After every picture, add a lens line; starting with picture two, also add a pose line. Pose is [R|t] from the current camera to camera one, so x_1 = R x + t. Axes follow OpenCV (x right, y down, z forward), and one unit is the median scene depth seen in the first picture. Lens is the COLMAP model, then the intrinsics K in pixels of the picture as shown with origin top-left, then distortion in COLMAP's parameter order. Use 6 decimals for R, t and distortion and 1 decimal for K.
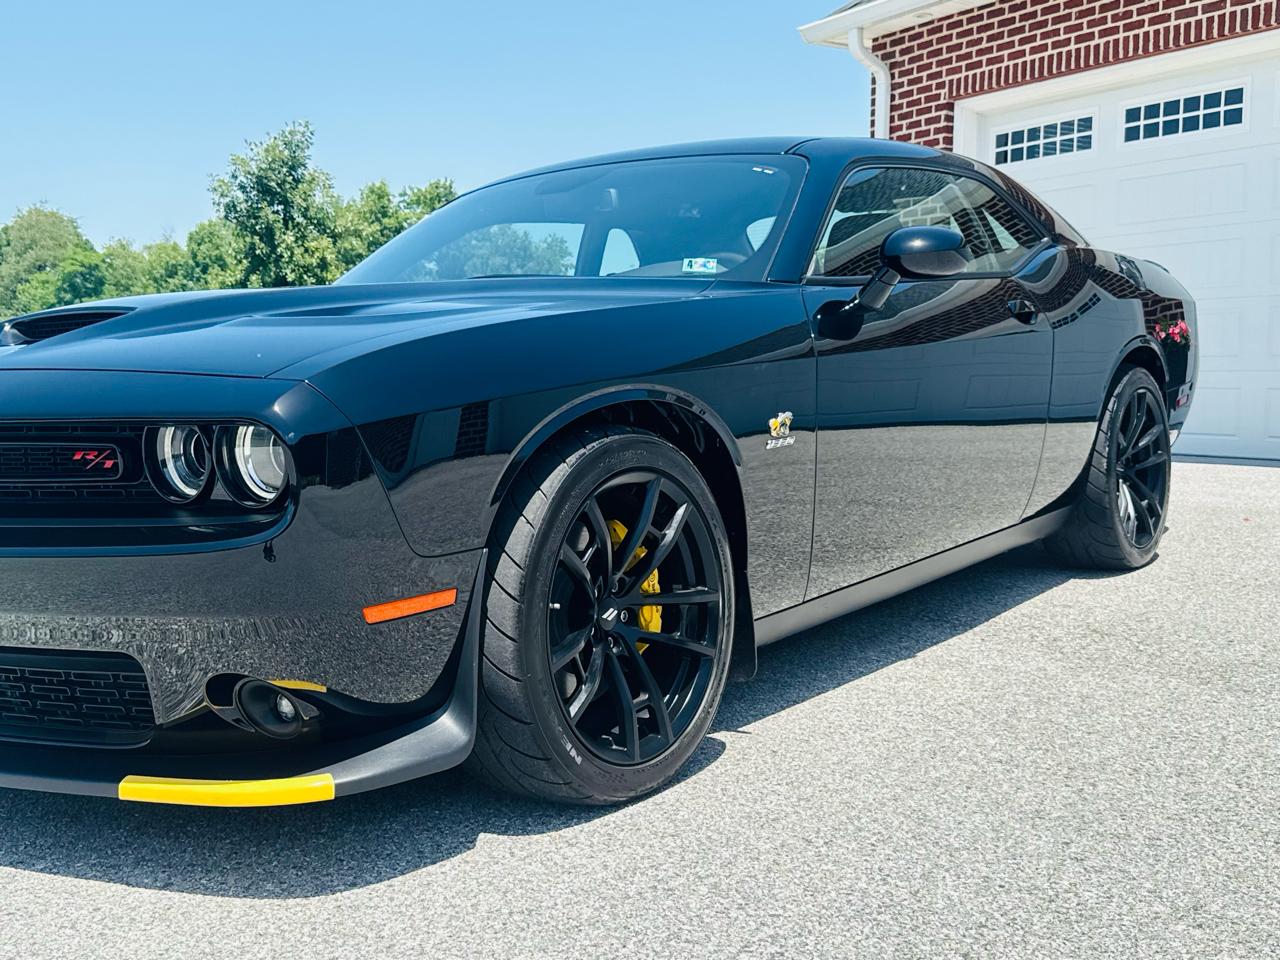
lens RADIAL K [[1501.8, 0, 637.8], [0, 1501.8, 505.2], [0, 0, 1]] dist [0.190240, -0.472906]
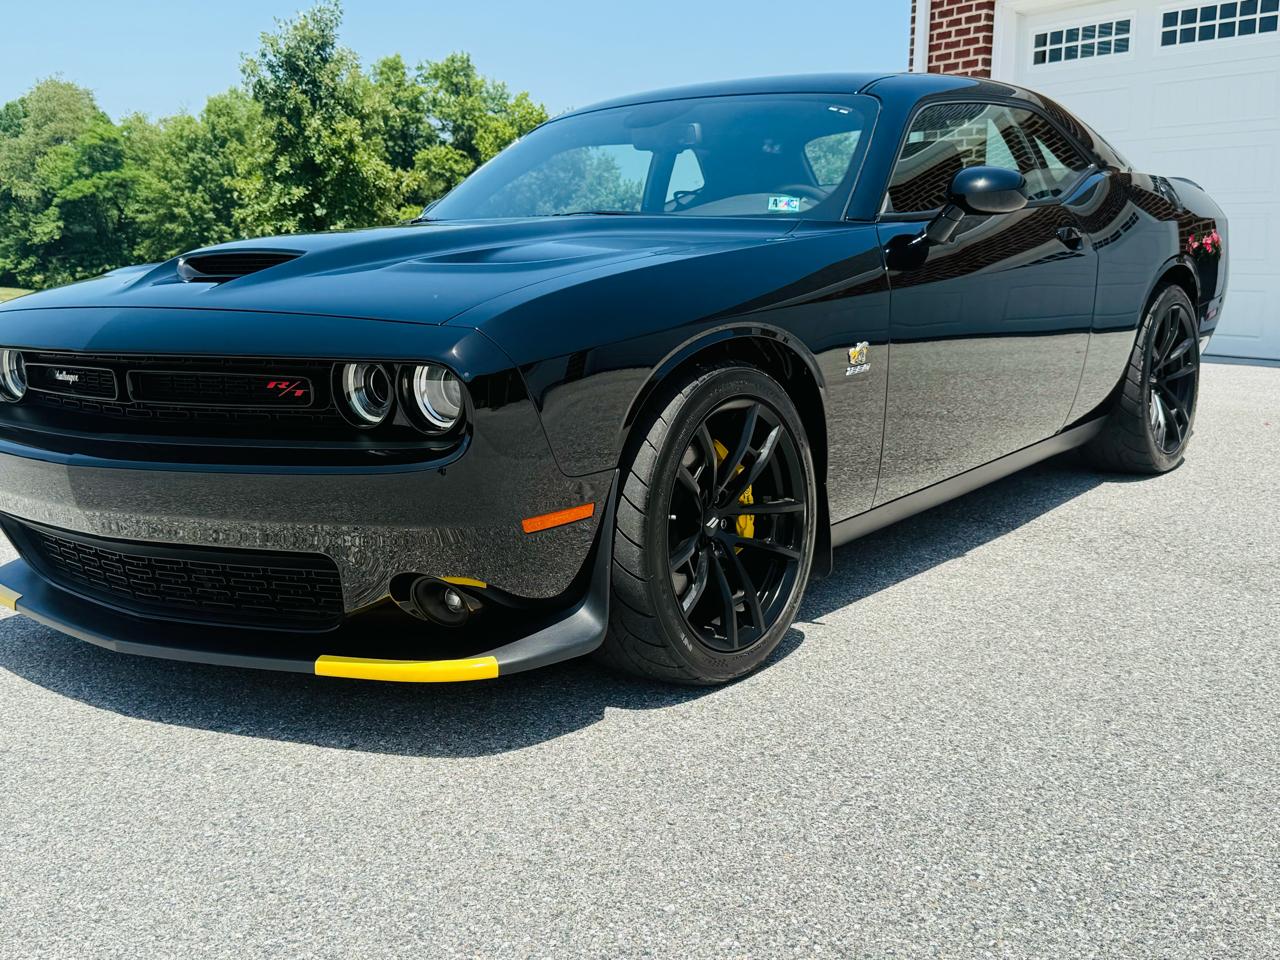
lens RADIAL K [[1501.8, 0, 637.8], [0, 1501.8, 505.2], [0, 0, 1]] dist [0.190240, -0.472906]
pose [[0.999923, 0.010243, -0.006945, -0.064851], [-0.009656, 0.996763, 0.079811, -0.030703], [0.007740, -0.079738, 0.996786, -0.141333]]
